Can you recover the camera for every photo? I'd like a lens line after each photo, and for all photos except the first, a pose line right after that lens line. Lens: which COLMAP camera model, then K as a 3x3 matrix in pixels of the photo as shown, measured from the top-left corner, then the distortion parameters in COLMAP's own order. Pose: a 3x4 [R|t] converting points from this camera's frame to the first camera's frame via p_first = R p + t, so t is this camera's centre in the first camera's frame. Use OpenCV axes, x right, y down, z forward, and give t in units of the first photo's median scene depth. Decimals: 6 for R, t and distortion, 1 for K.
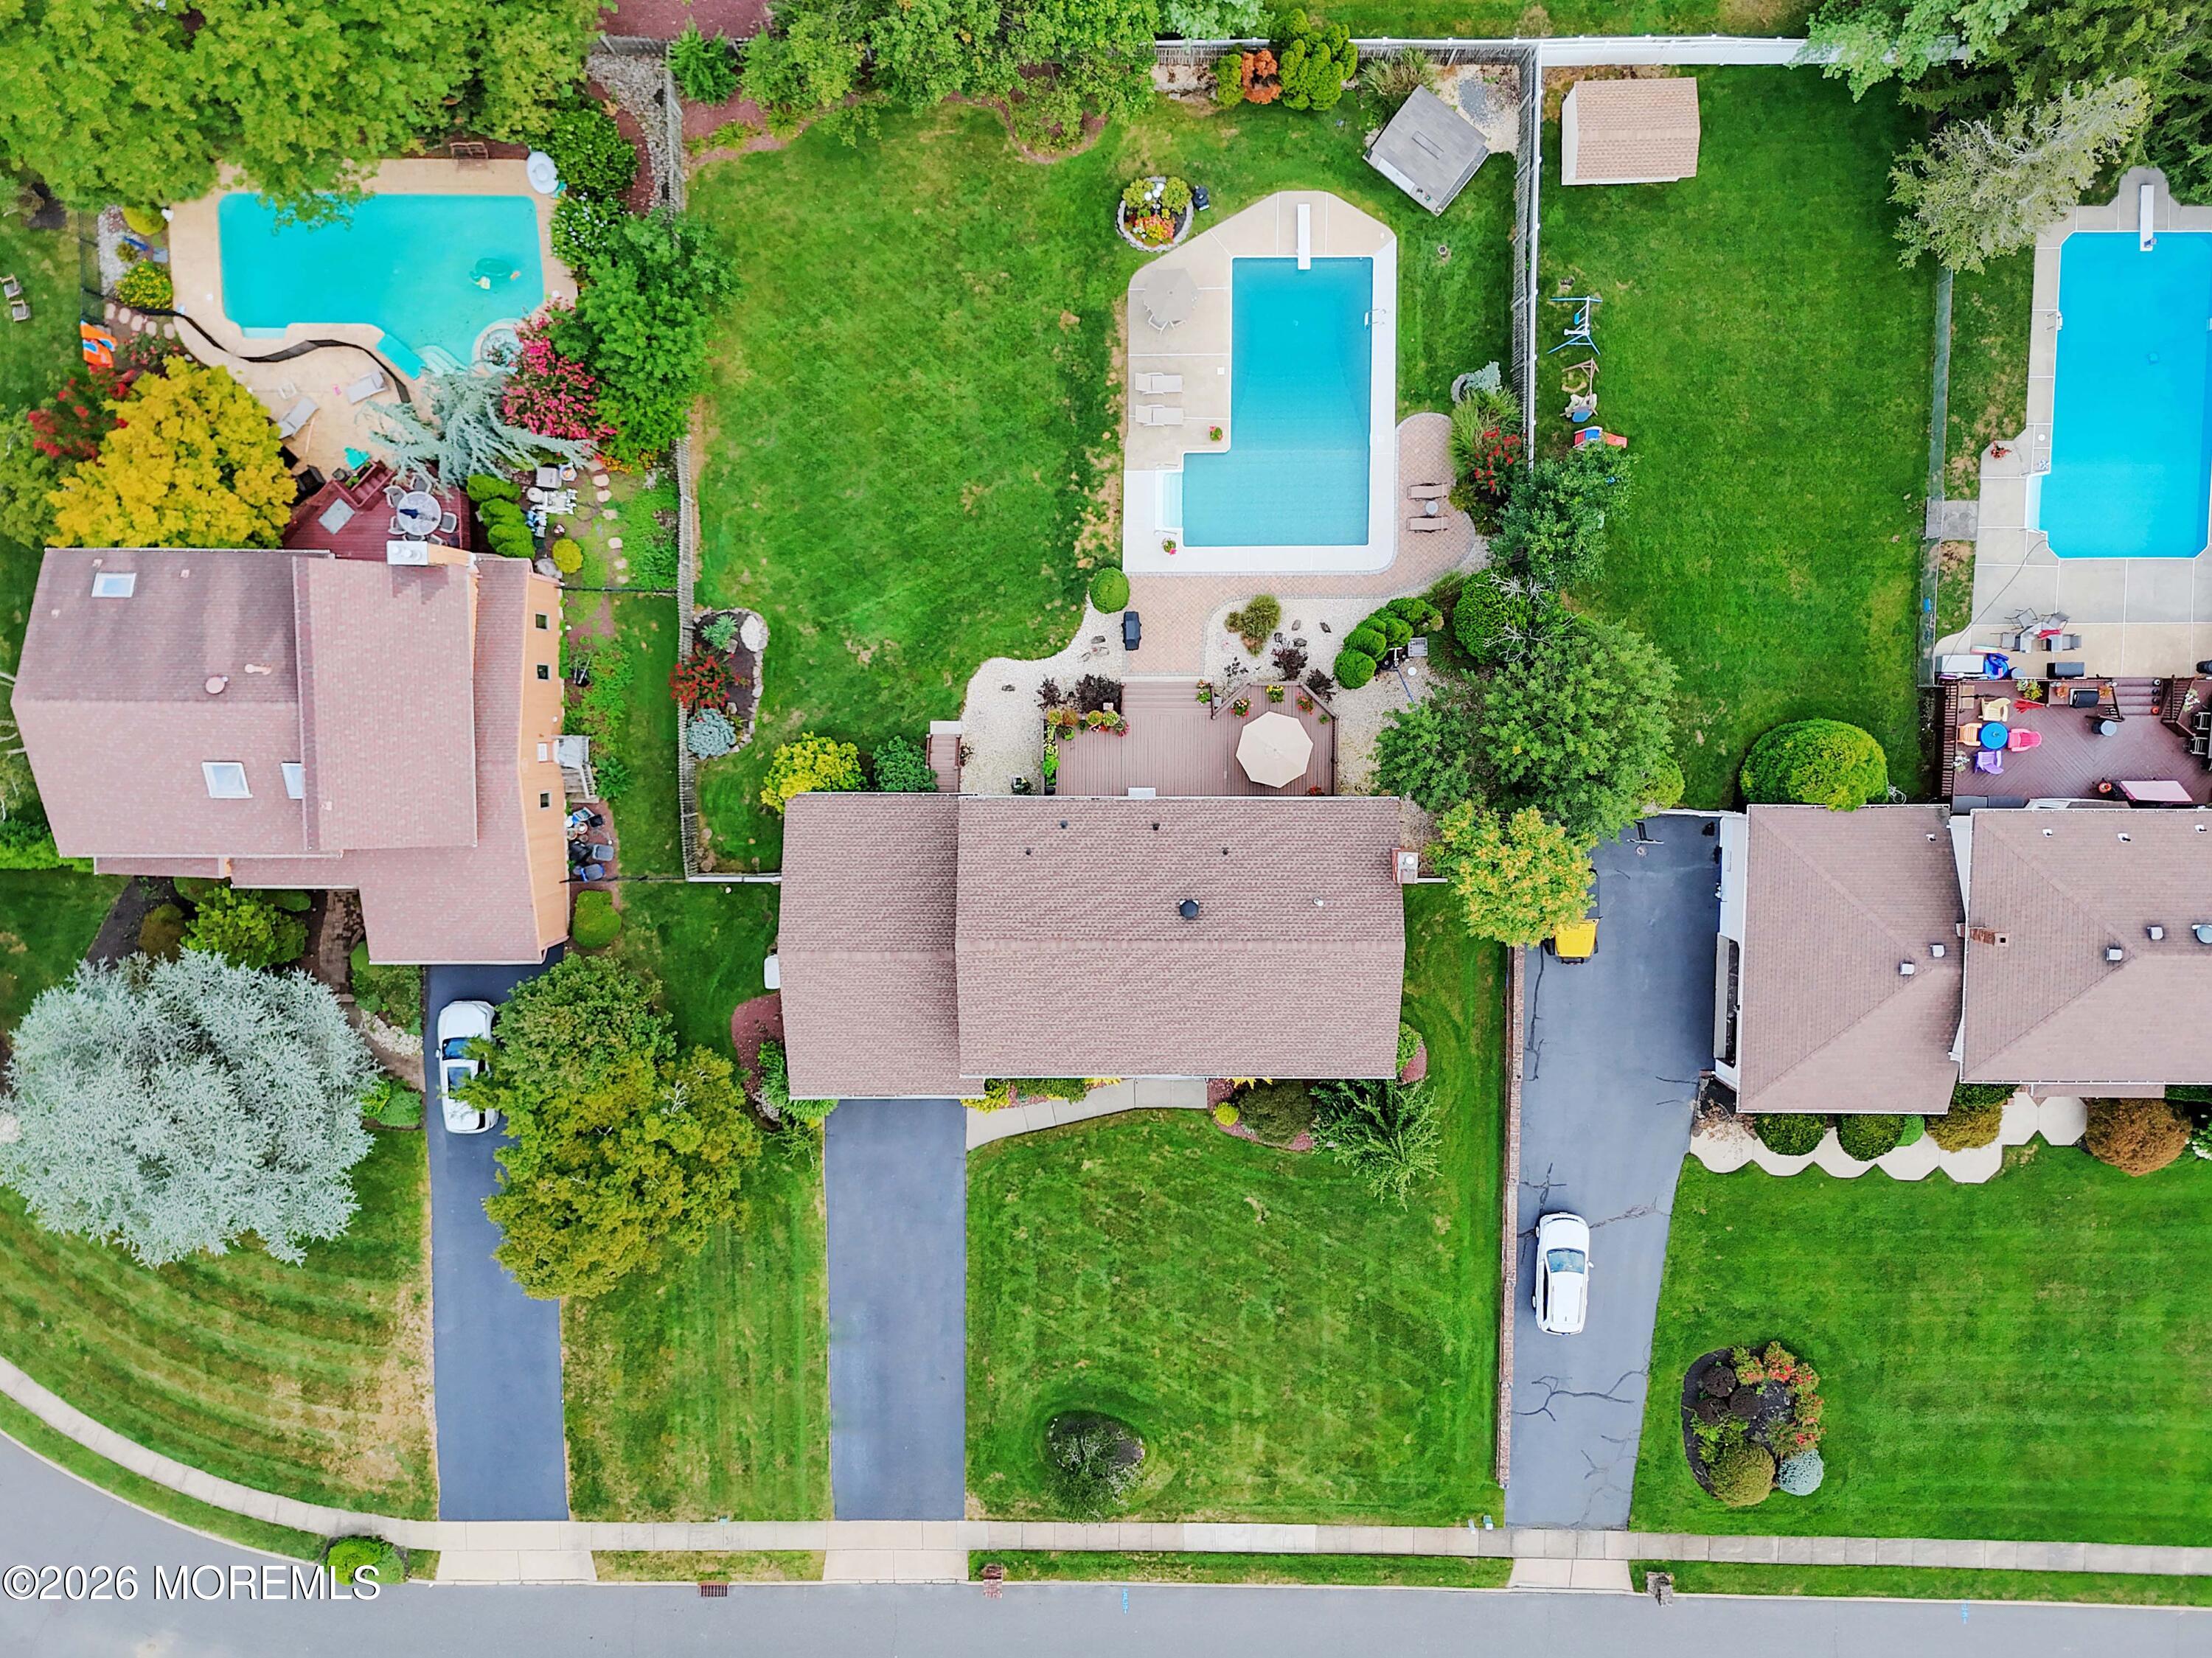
lens RADIAL K [[1621.3, 0, 1106.0], [0, 1621.3, 829.0], [0, 0, 1]] dist [0.087731, -0.089367]
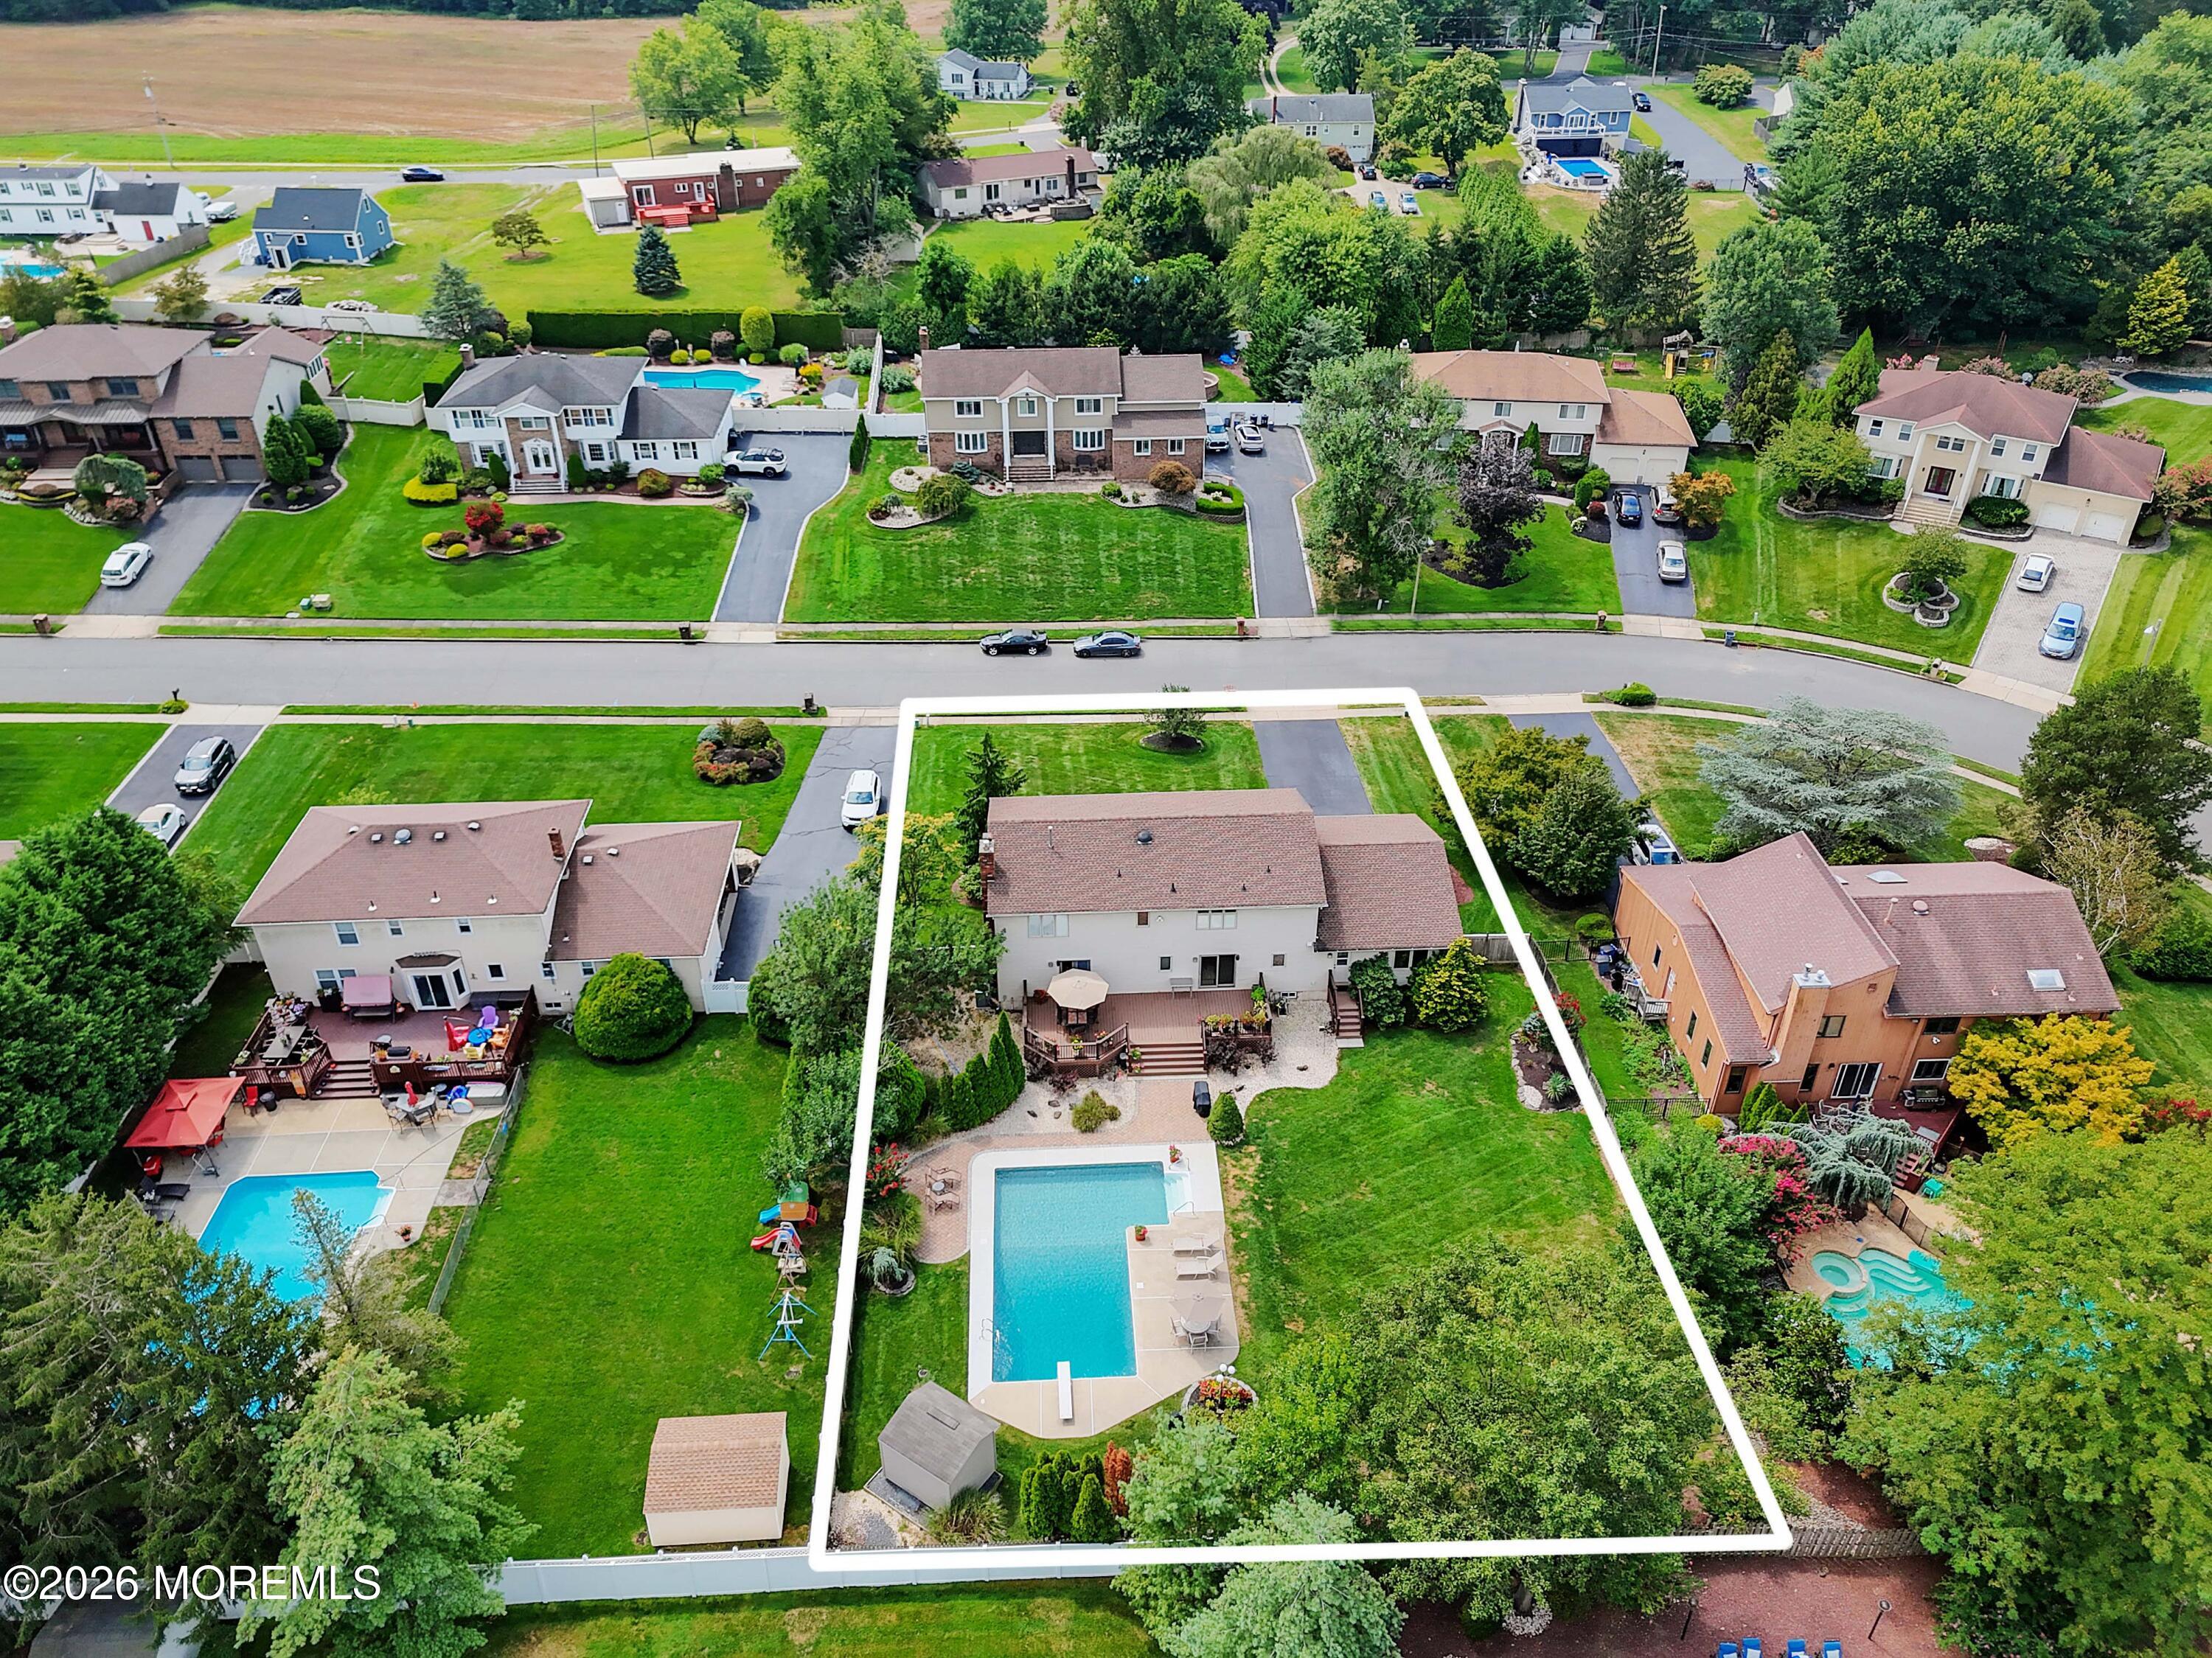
lens RADIAL K [[1621.3, 0, 1106.0], [0, 1621.3, 829.0], [0, 0, 1]] dist [0.087731, -0.089367]
pose [[-0.998712, 0.034016, -0.037644, 0.120523], [-0.050578, -0.608954, 0.791592, -0.913143], [0.004003, 0.792476, 0.609890, 0.150442]]
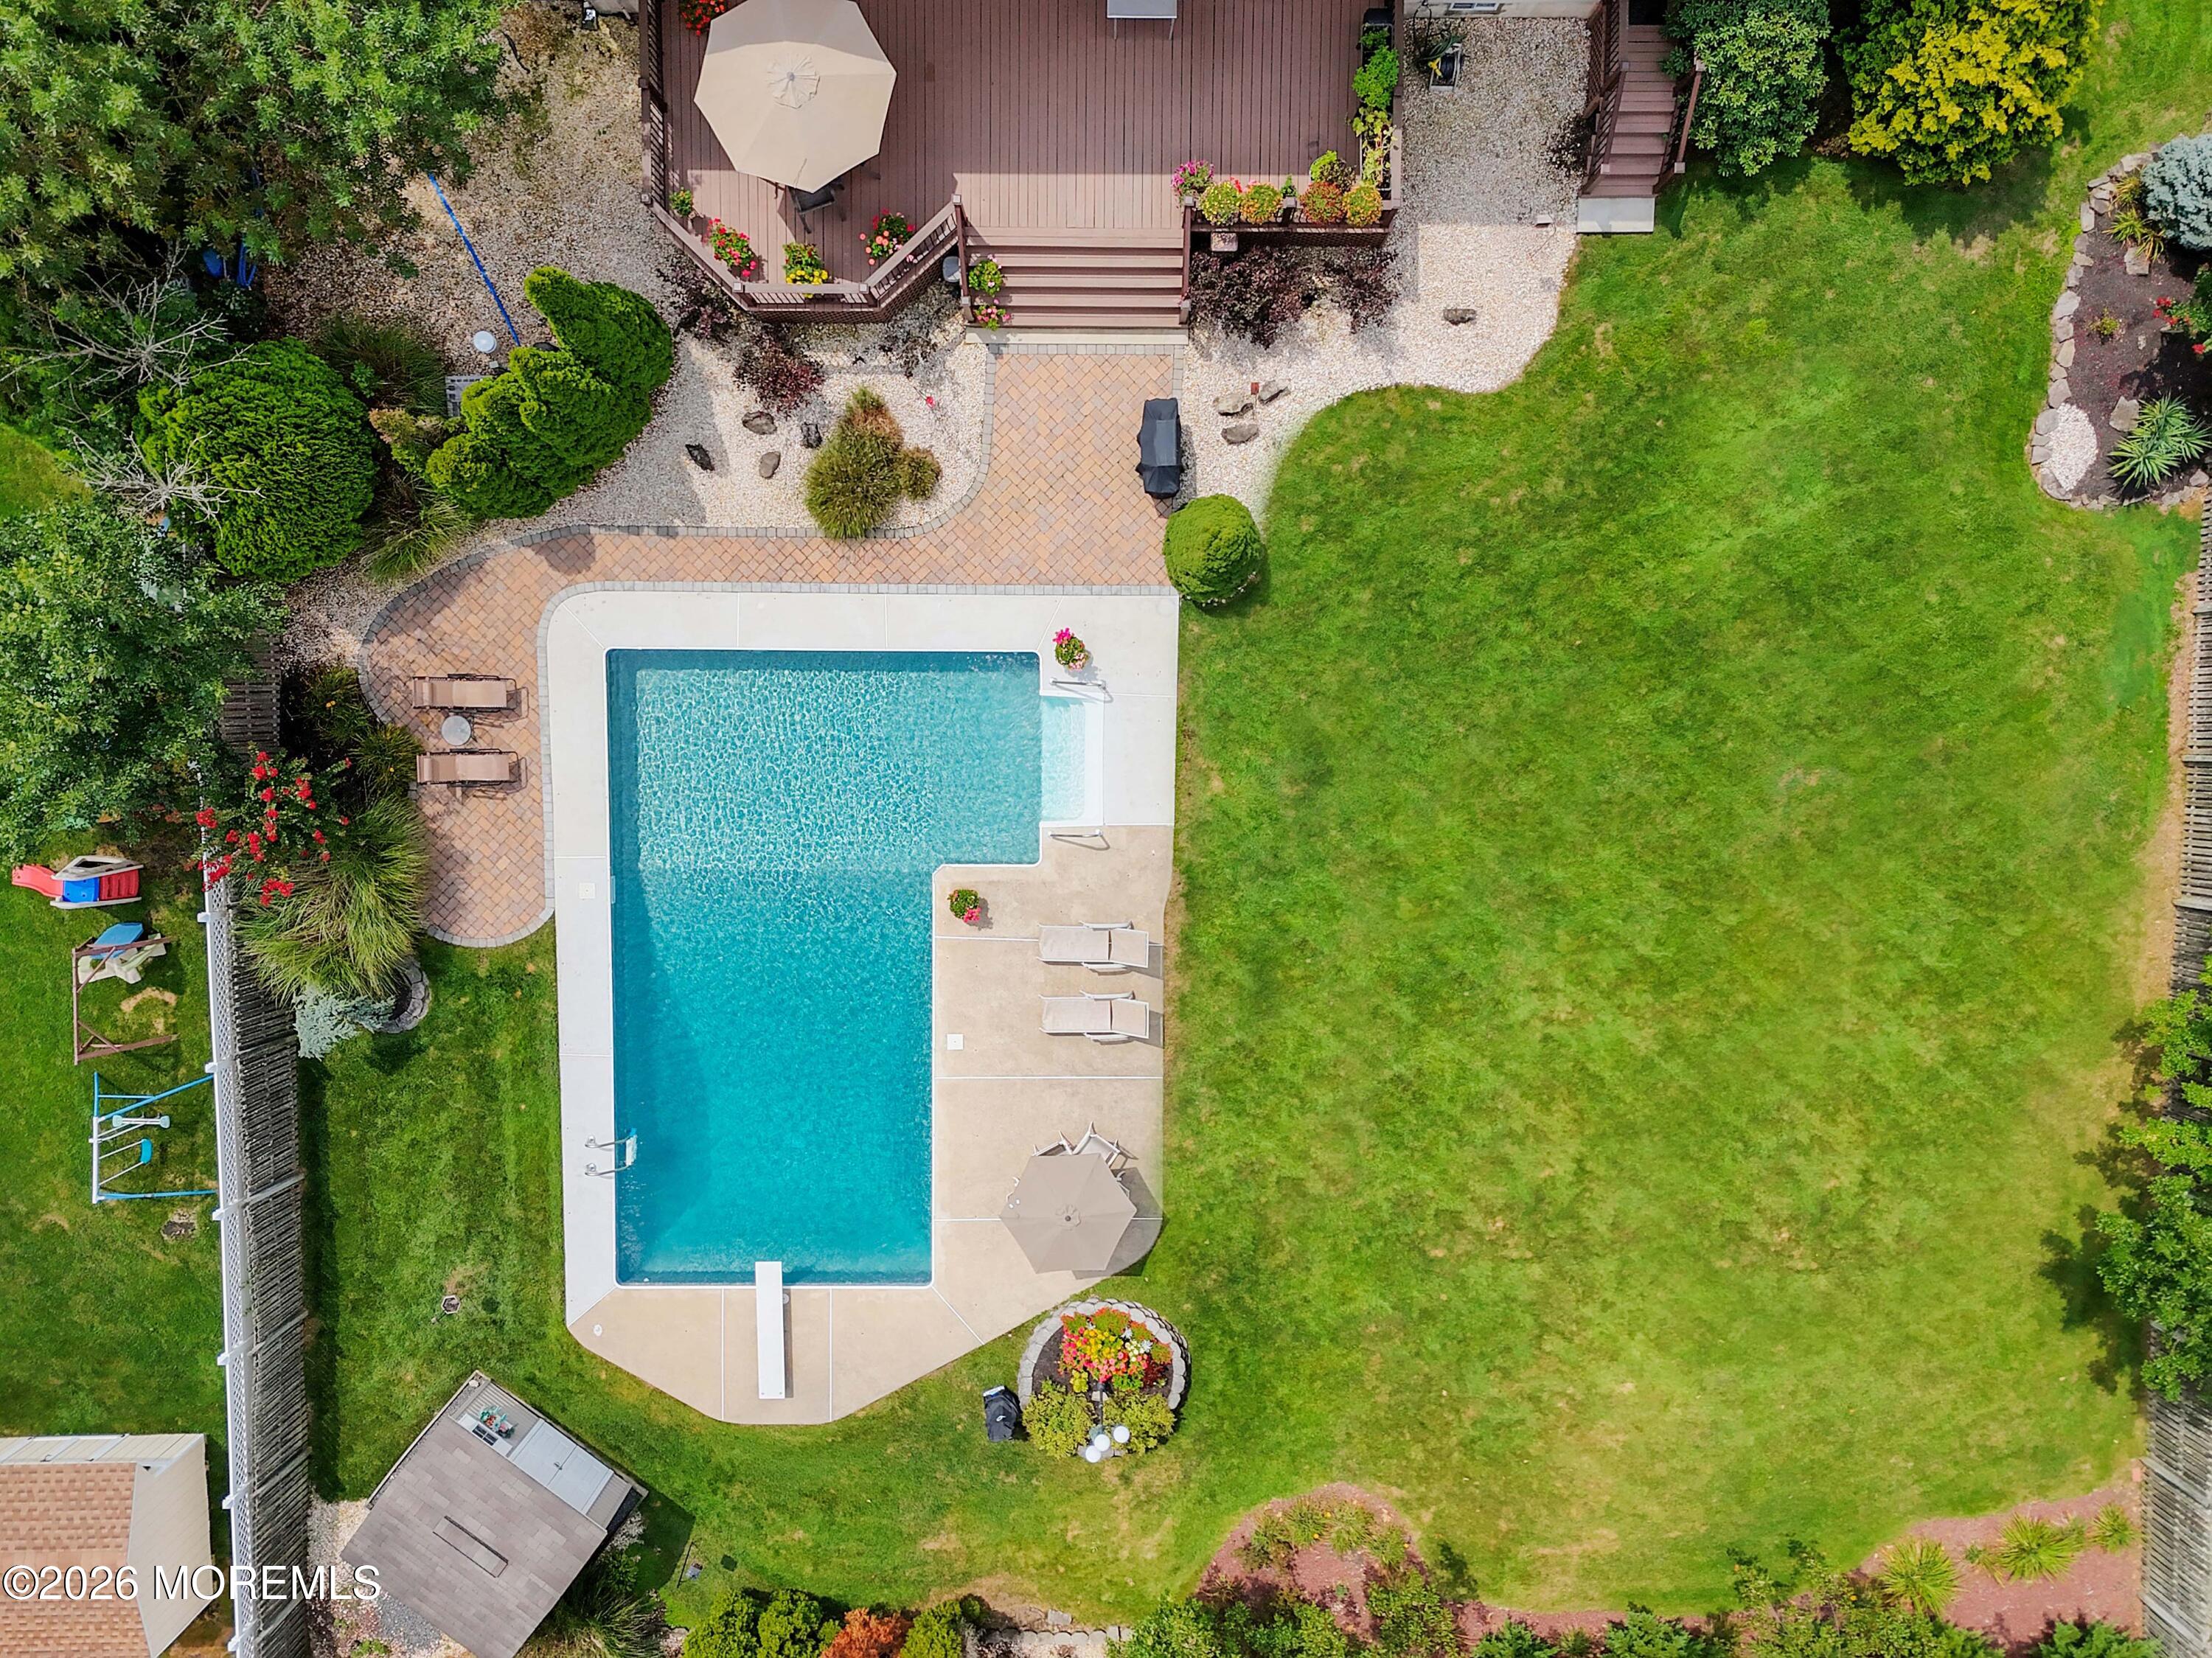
lens RADIAL K [[1621.3, 0, 1106.0], [0, 1621.3, 829.0], [0, 0, 1]] dist [0.087731, -0.089367]
pose [[-0.999941, -0.006881, 0.008379, 0.025916], [0.005574, -0.989114, -0.147049, -0.157735], [0.009300, -0.146994, 0.989094, 0.571210]]
